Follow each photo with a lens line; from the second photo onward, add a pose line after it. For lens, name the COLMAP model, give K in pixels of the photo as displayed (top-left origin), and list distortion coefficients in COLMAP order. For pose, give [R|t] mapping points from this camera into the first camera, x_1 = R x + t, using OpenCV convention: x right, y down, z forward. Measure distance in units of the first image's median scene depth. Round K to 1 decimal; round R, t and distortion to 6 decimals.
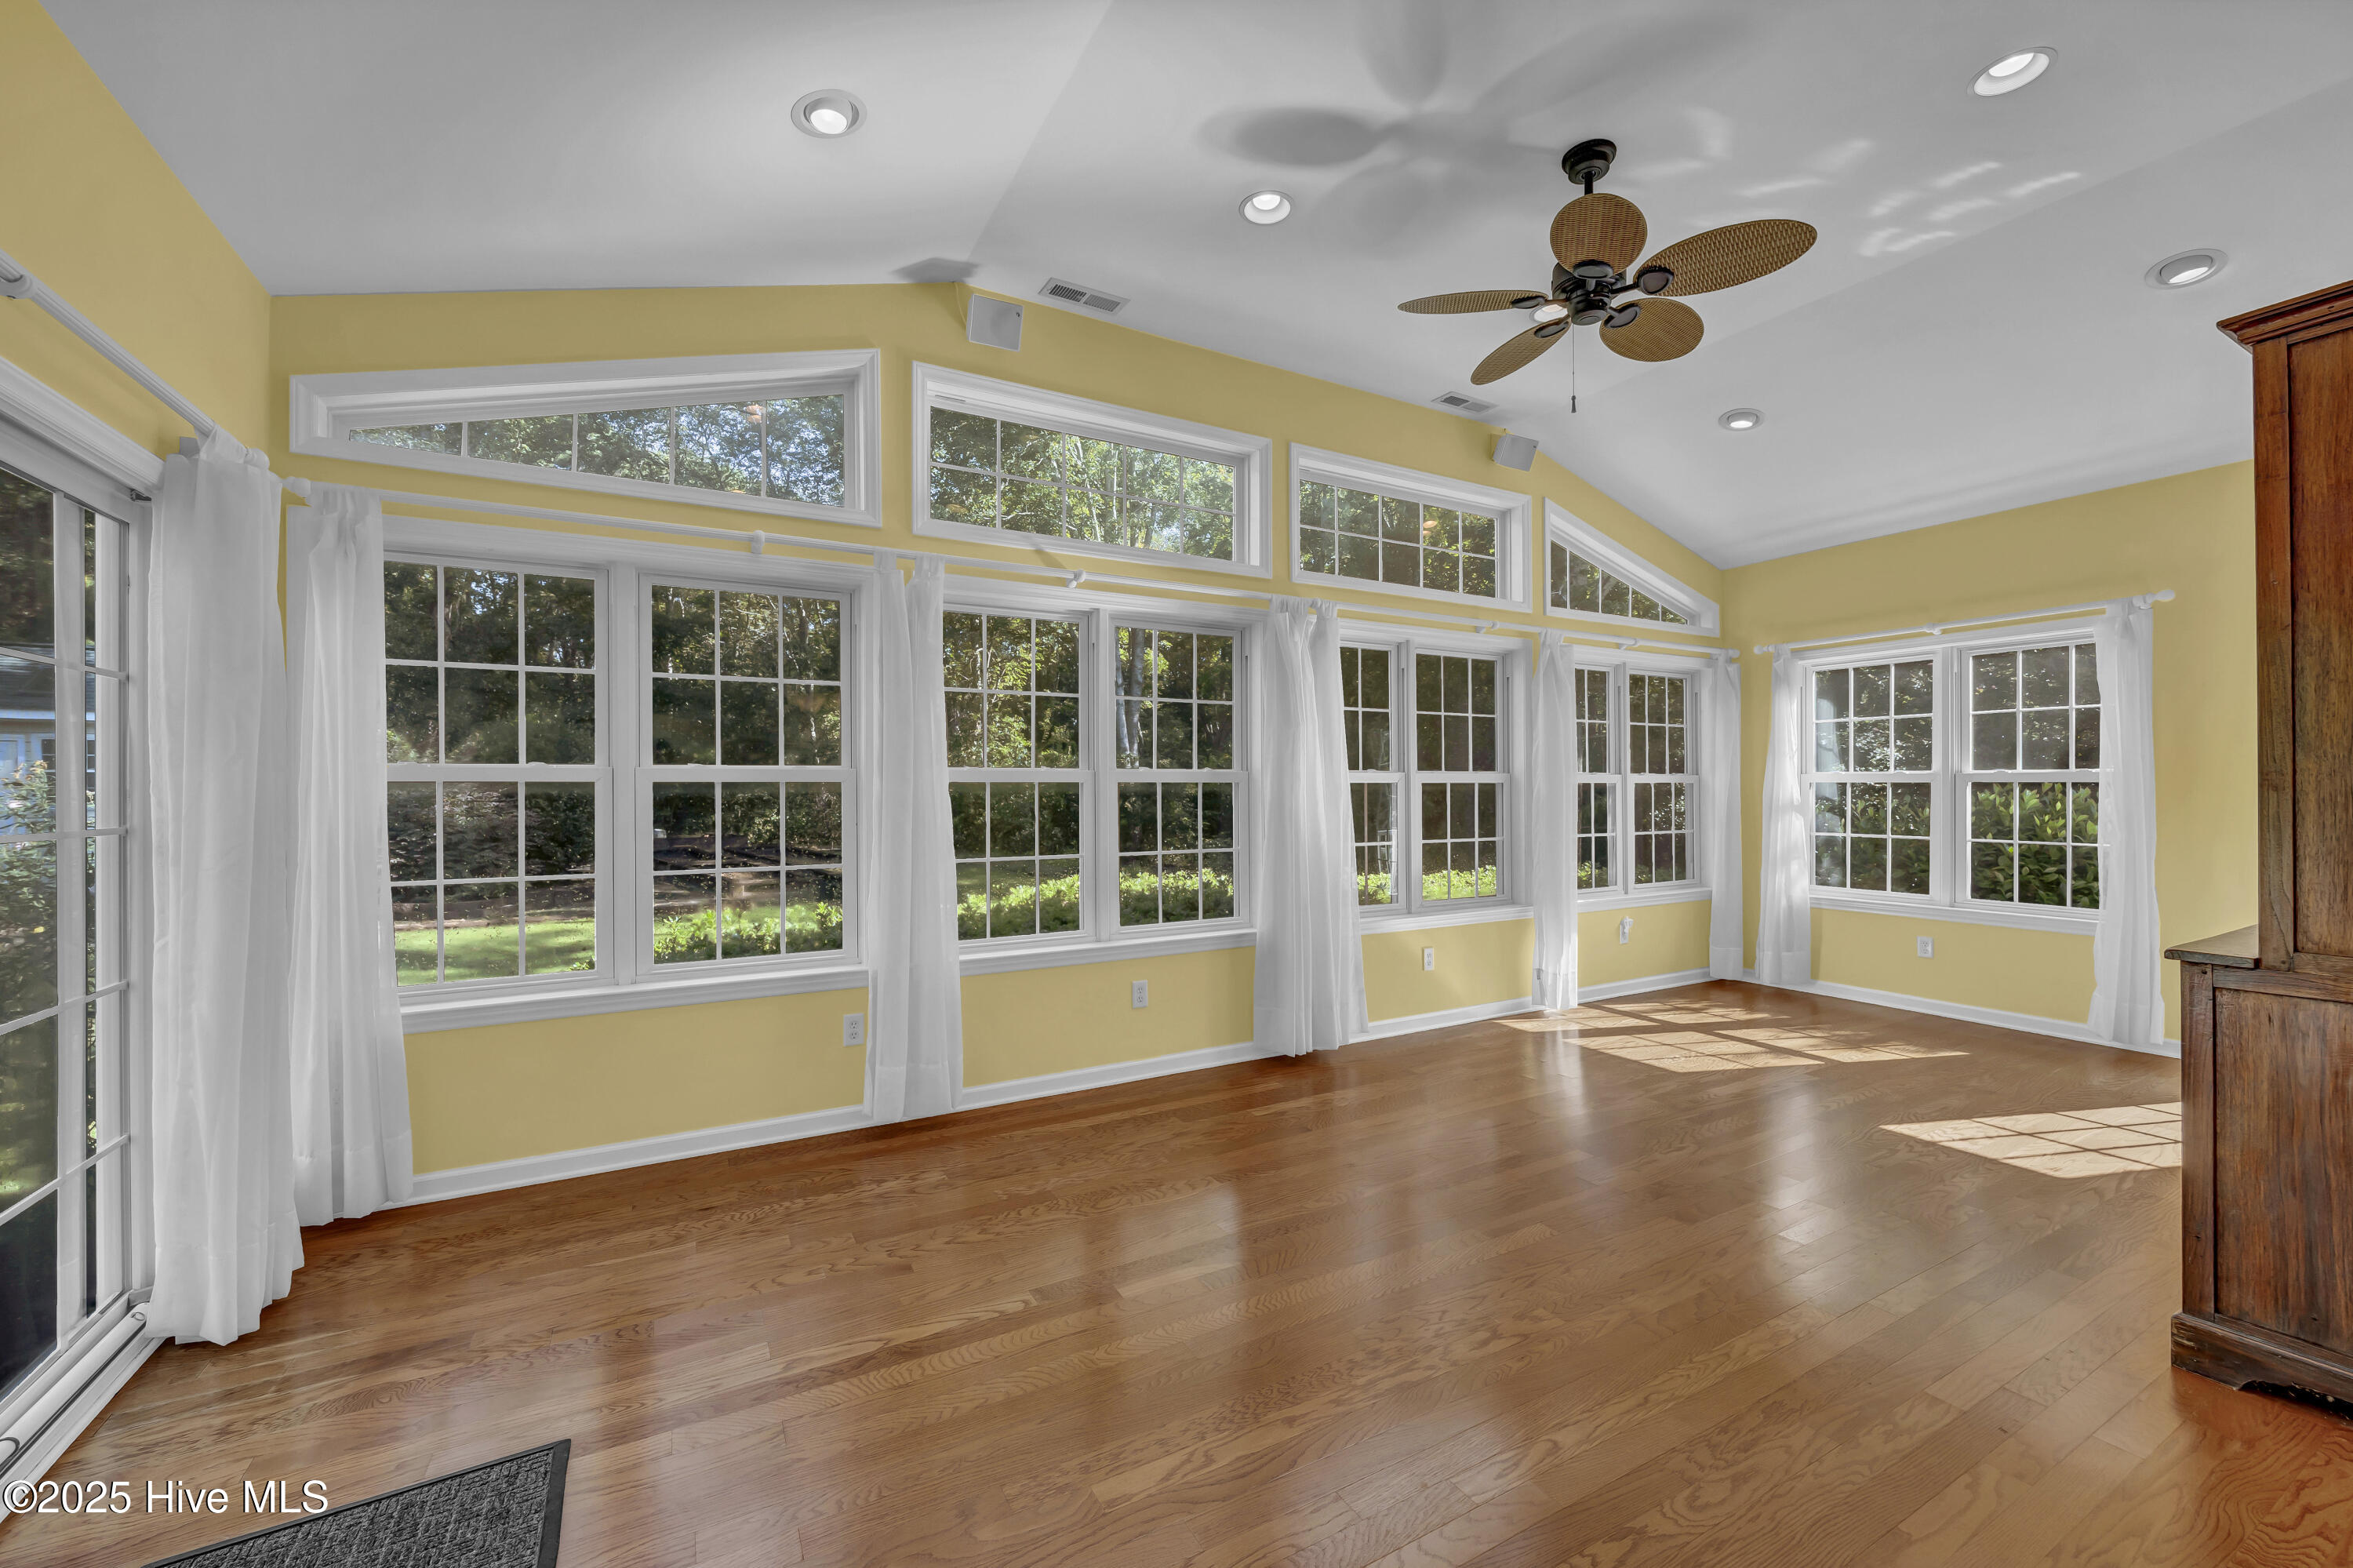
lens RADIAL K [[918.2, 0, 1176.8], [0, 918.2, 781.2], [0, 0, 1]] dist [-0.007242, -0.000140]
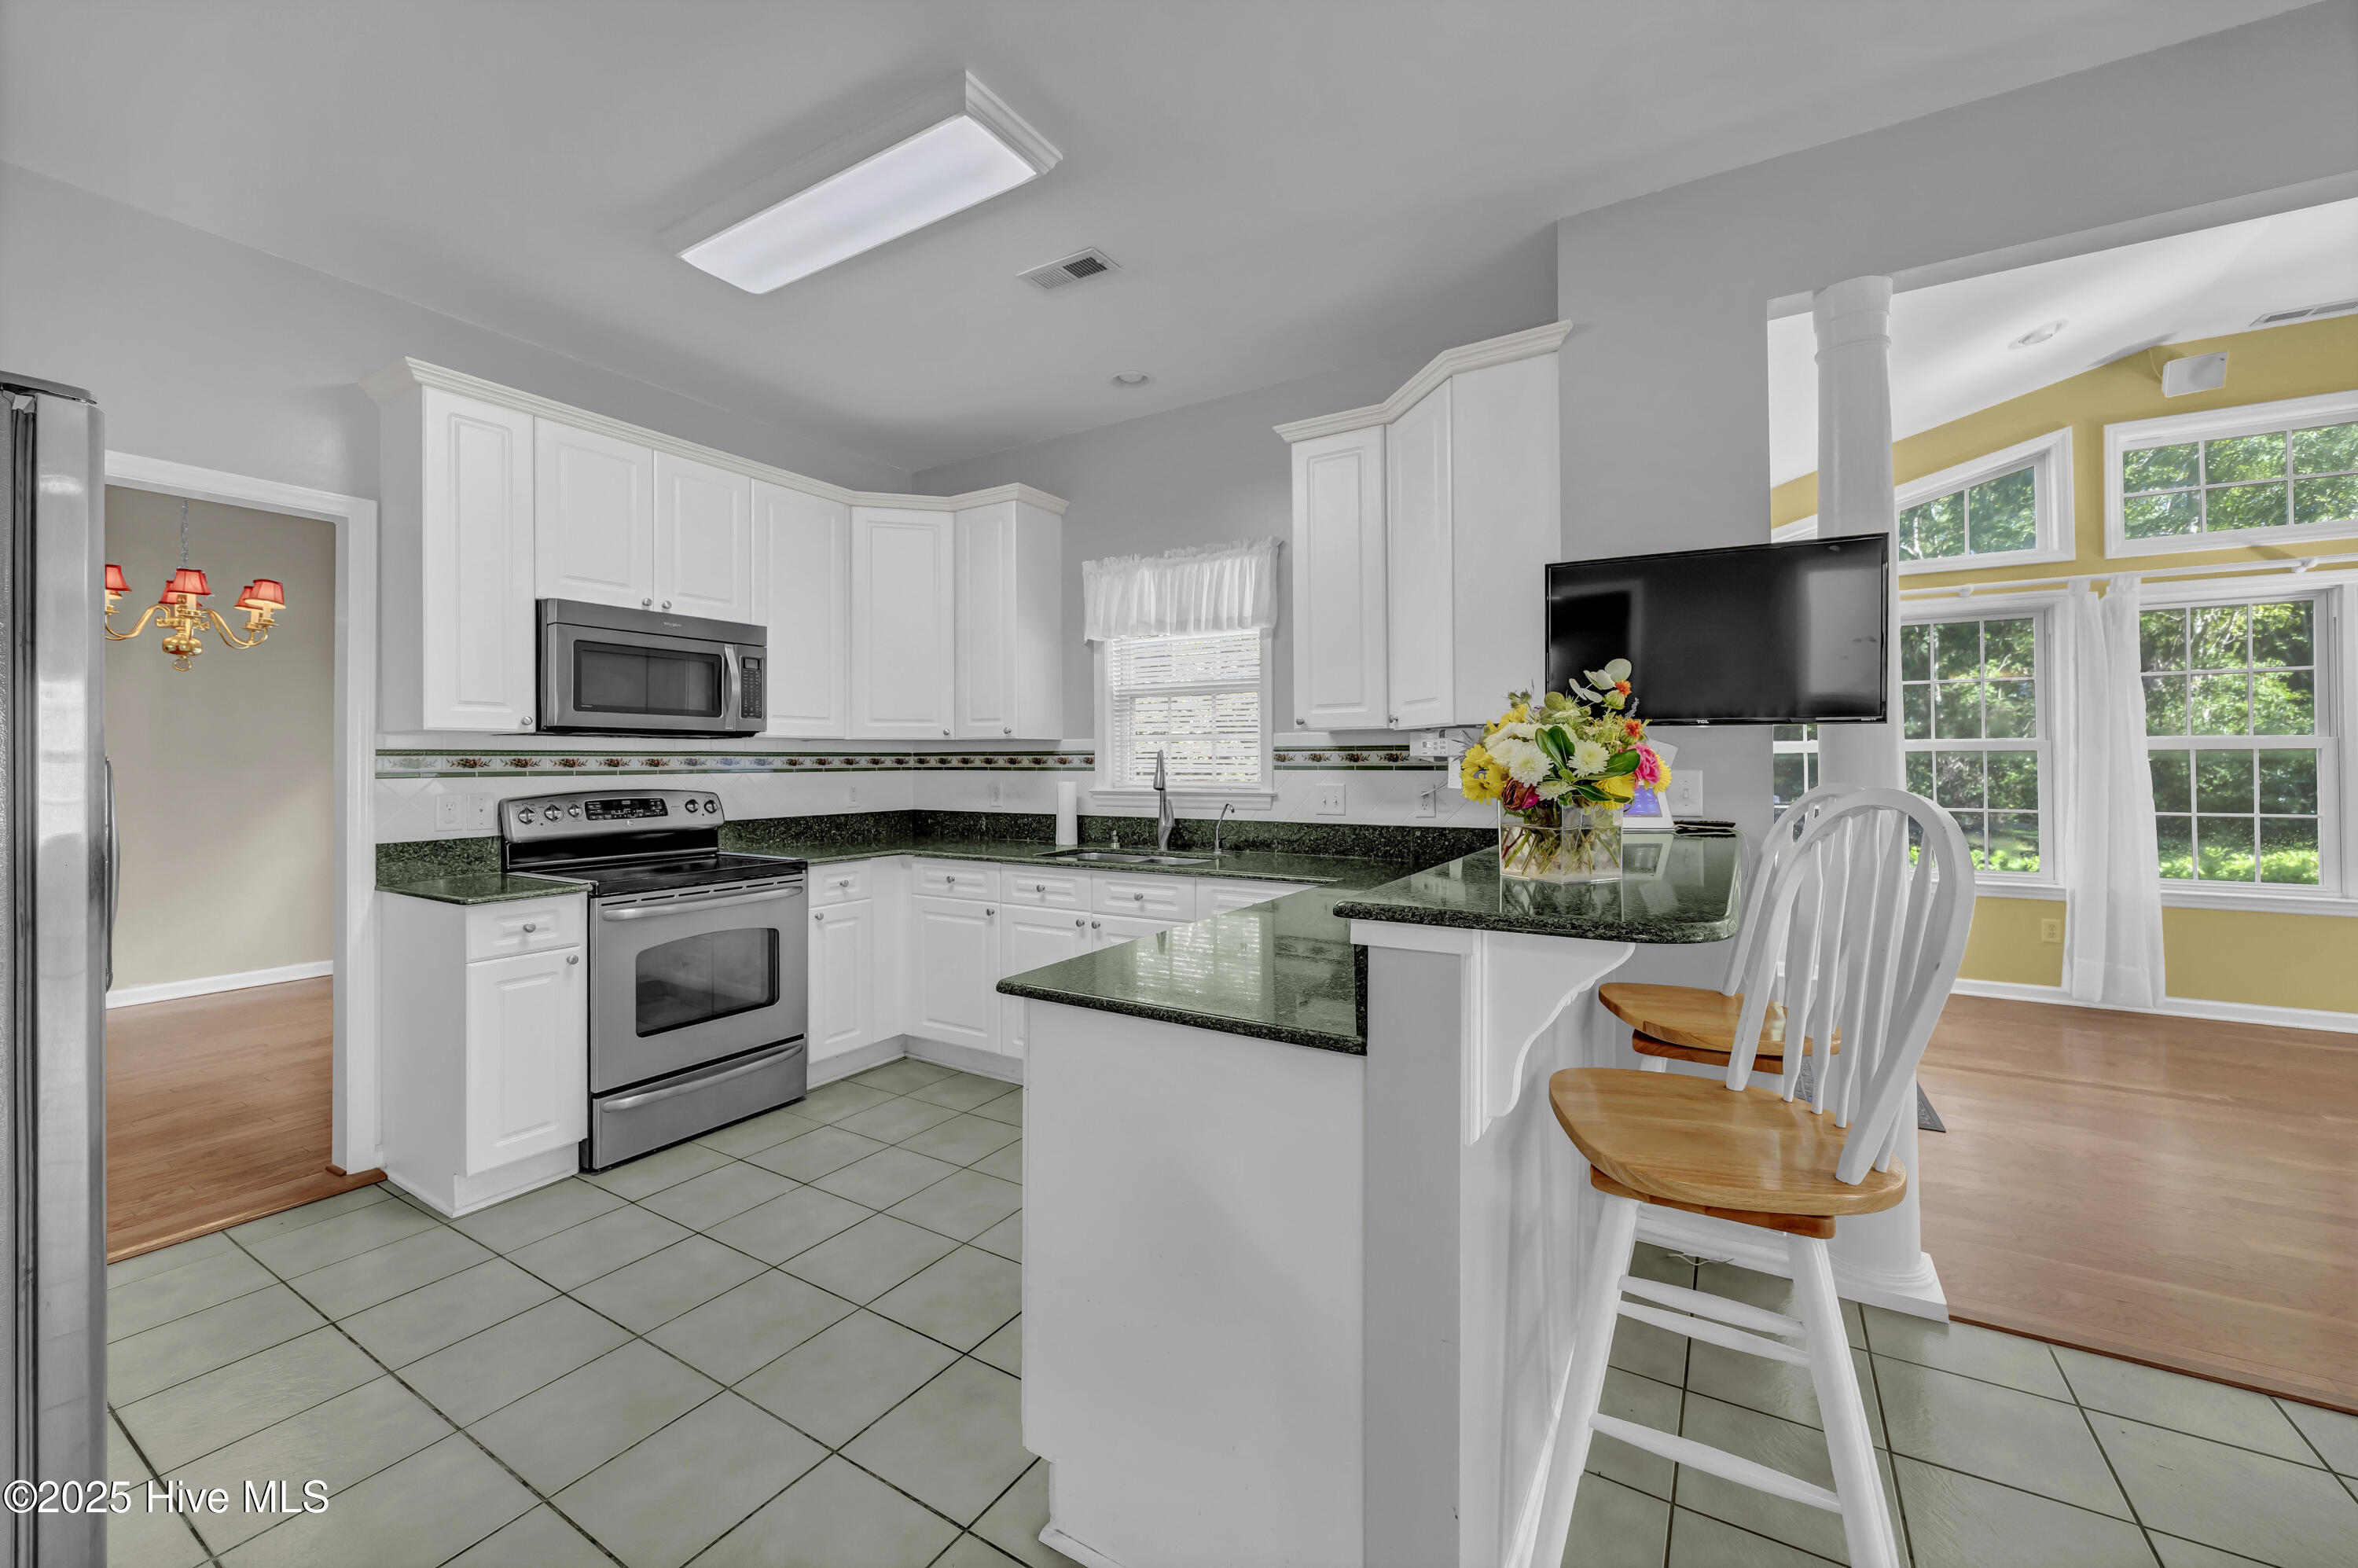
lens RADIAL K [[920.1, 0, 1174.0], [0, 920.1, 743.8], [0, 0, 1]] dist [-0.007242, -0.000140]
pose [[0.490769, -0.010608, -0.871225, 0.180475], [0.000776, 0.999931, -0.011738, 0.007064], [0.871289, 0.005085, 0.490743, -0.756692]]
